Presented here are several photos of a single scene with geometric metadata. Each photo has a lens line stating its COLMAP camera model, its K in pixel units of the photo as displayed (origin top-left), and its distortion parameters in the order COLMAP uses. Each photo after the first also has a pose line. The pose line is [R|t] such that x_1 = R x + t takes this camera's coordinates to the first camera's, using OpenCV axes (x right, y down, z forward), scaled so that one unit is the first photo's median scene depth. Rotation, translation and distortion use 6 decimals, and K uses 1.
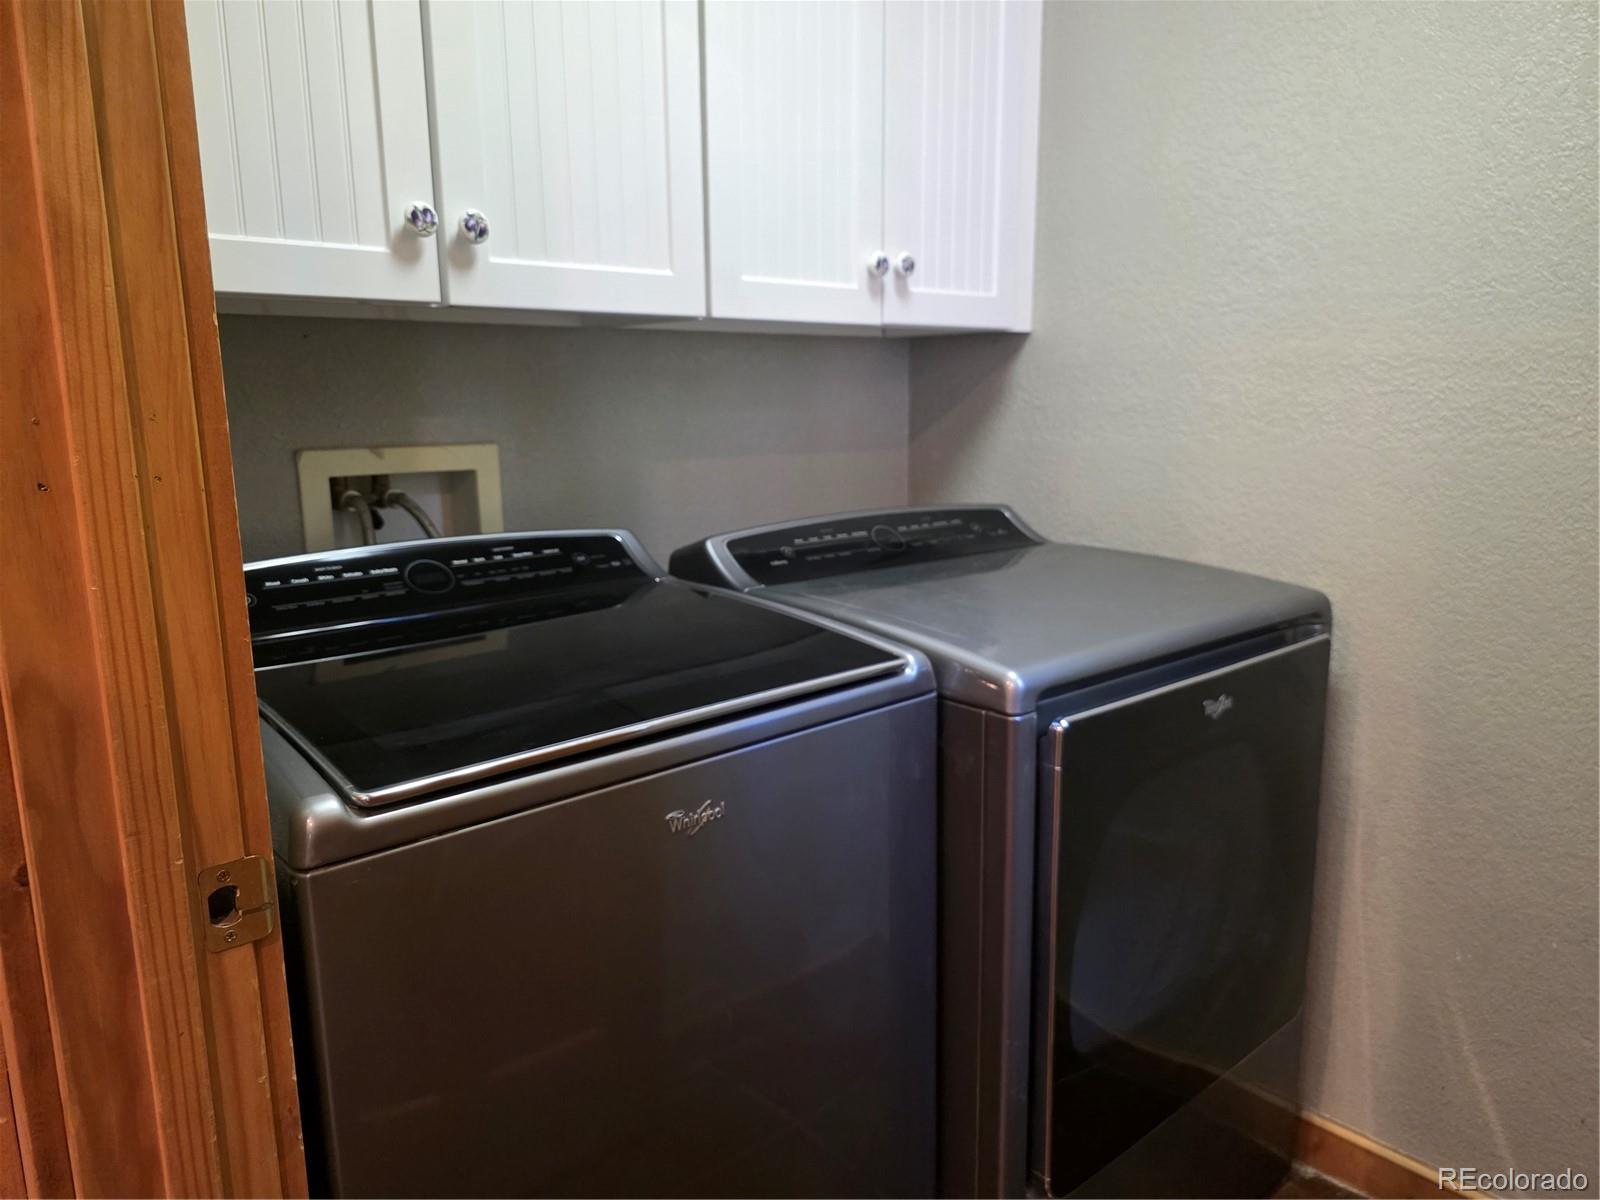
lens RADIAL K [[1073.4, 0, 800.8], [0, 1073.4, 593.9], [0, 0, 1]] dist [0.047197, -0.036603]
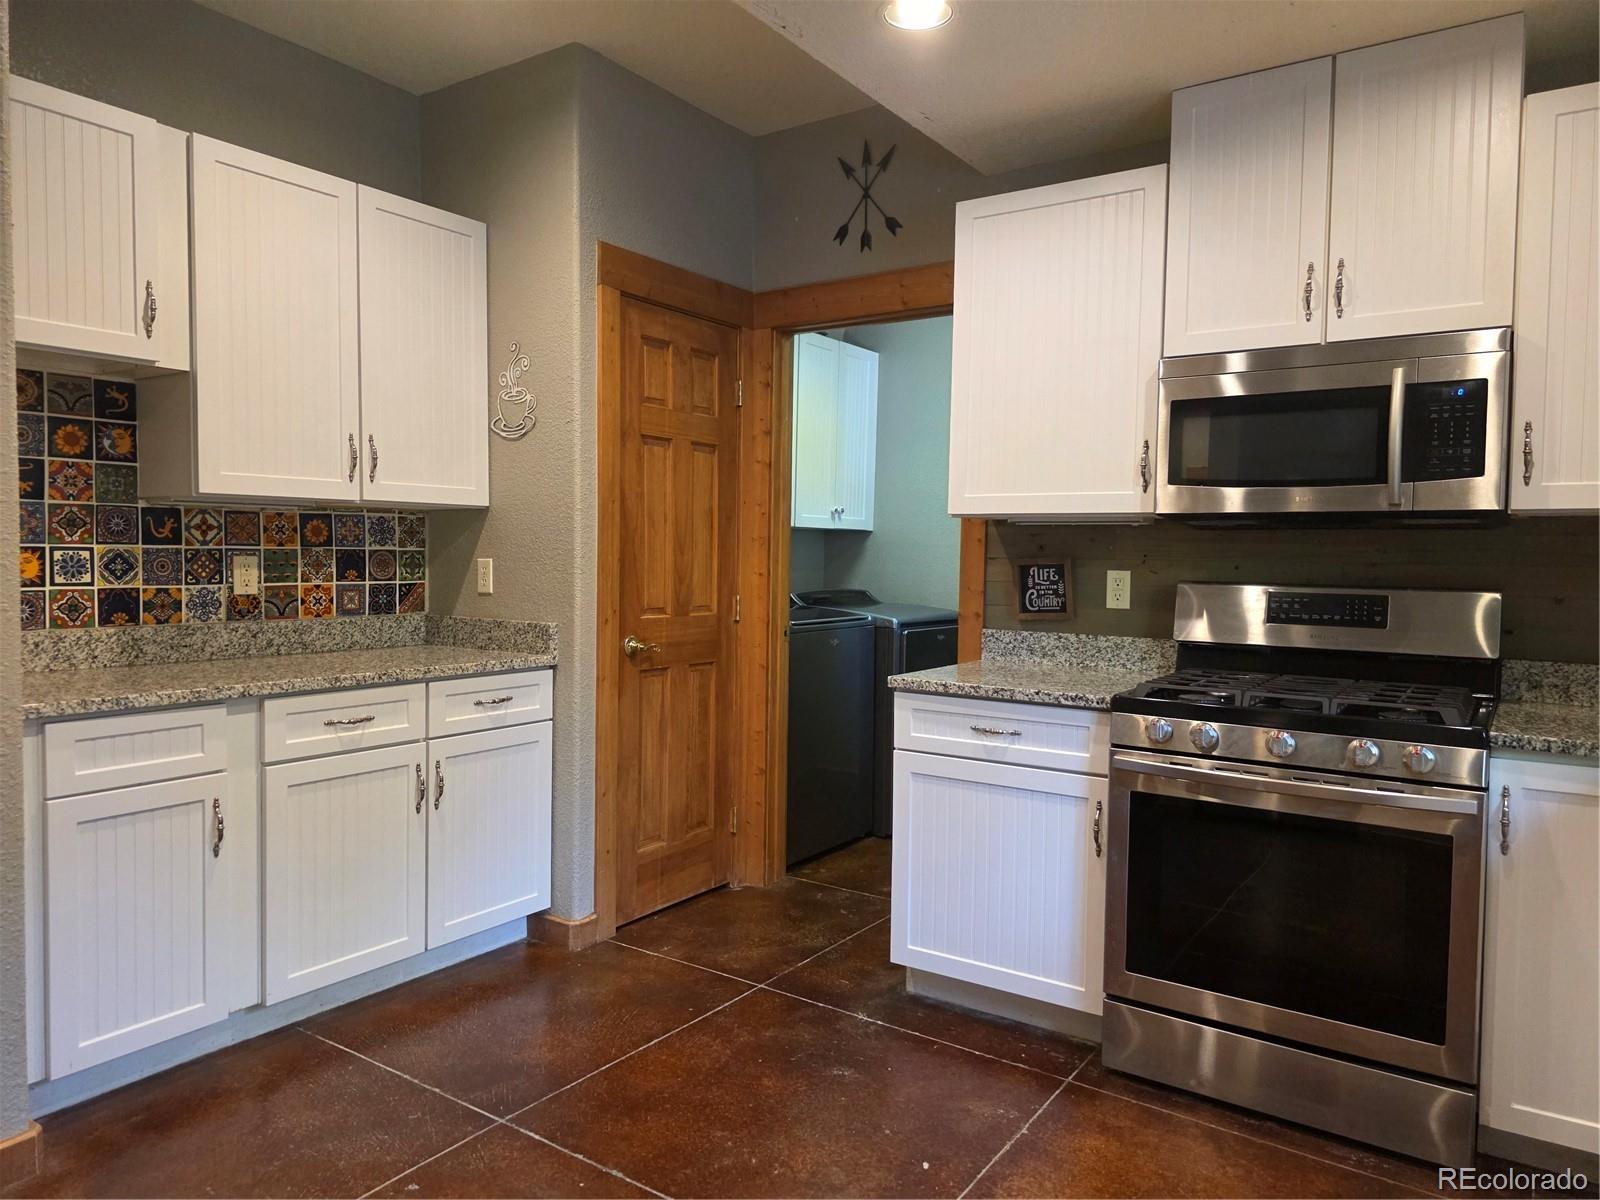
lens RADIAL K [[1073.4, 0, 795.8], [0, 1073.4, 596.5], [0, 0, 1]] dist [0.047197, -0.036603]
pose [[0.968029, 0.013569, 0.250470, -0.812254], [0.021805, 0.990204, -0.137916, 0.372320], [-0.249888, 0.138969, 0.958250, -1.930960]]
